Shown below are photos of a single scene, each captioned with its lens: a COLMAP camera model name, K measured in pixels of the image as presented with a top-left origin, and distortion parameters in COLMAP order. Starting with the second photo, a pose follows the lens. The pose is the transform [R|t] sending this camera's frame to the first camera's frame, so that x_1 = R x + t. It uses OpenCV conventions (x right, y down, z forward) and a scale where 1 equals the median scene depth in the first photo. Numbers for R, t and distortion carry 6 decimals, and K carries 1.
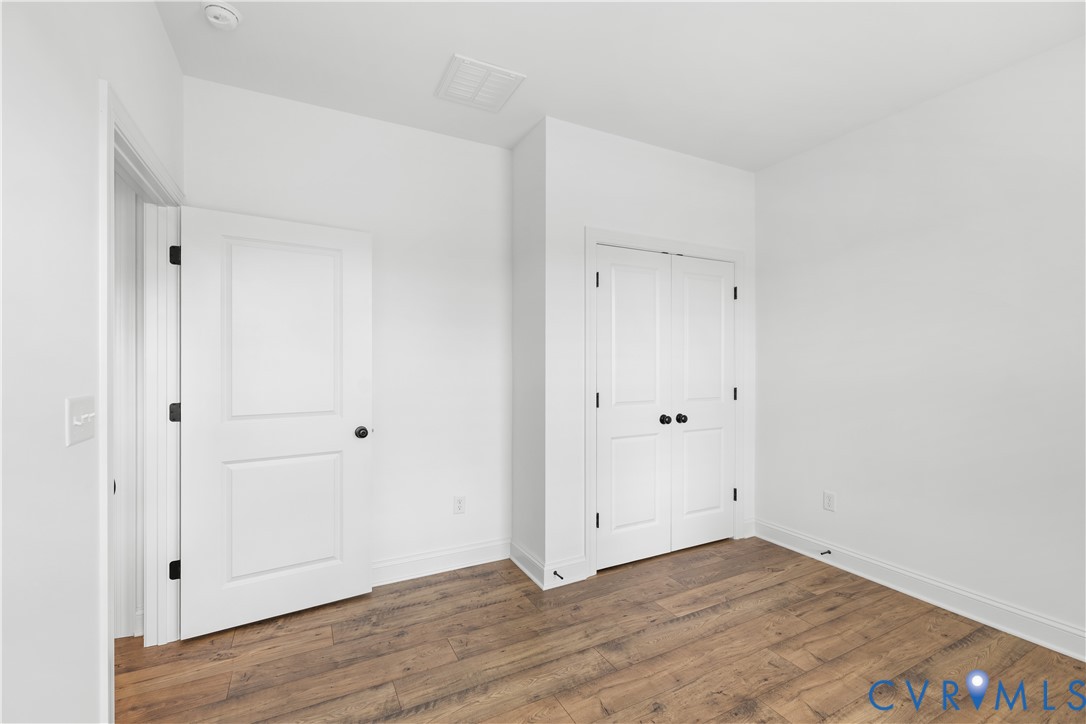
lens RADIAL K [[475.4, 0, 544.0], [0, 475.4, 365.9], [0, 0, 1]] dist [-0.001133, 0.001461]
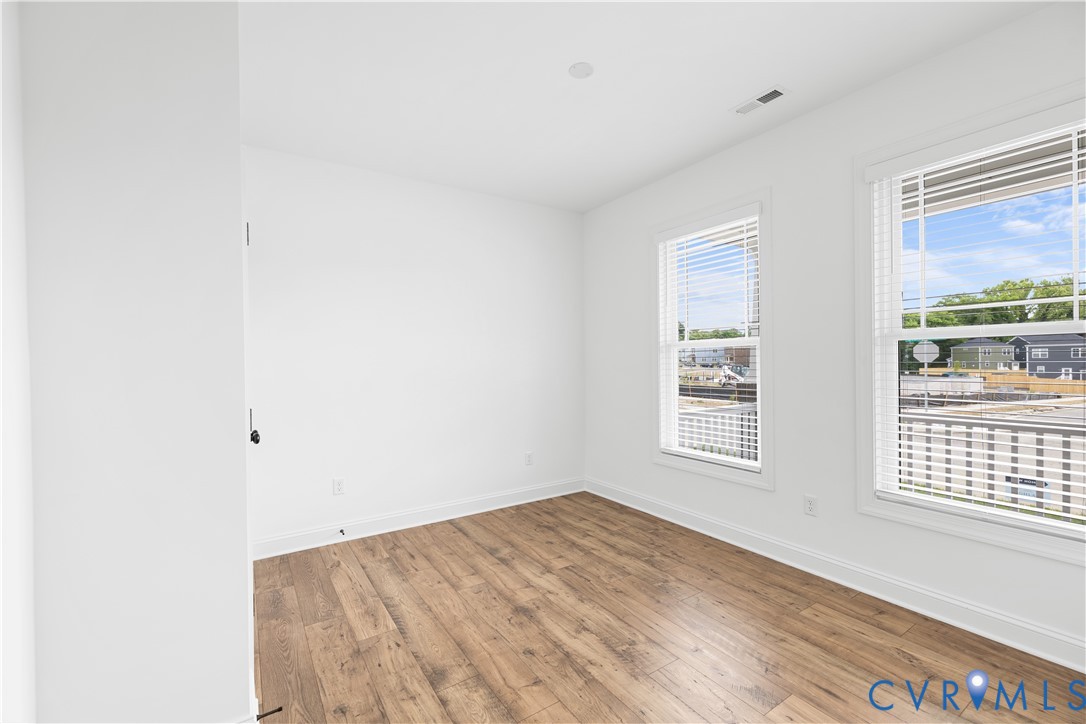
lens RADIAL K [[475.4, 0, 537.9], [0, 475.4, 357.9], [0, 0, 1]] dist [-0.001133, 0.001461]
pose [[-0.117360, 0.005449, 0.993074, -0.691344], [0.019474, 0.999805, -0.003185, -0.002606], [-0.992898, 0.018965, -0.117443, 0.815923]]
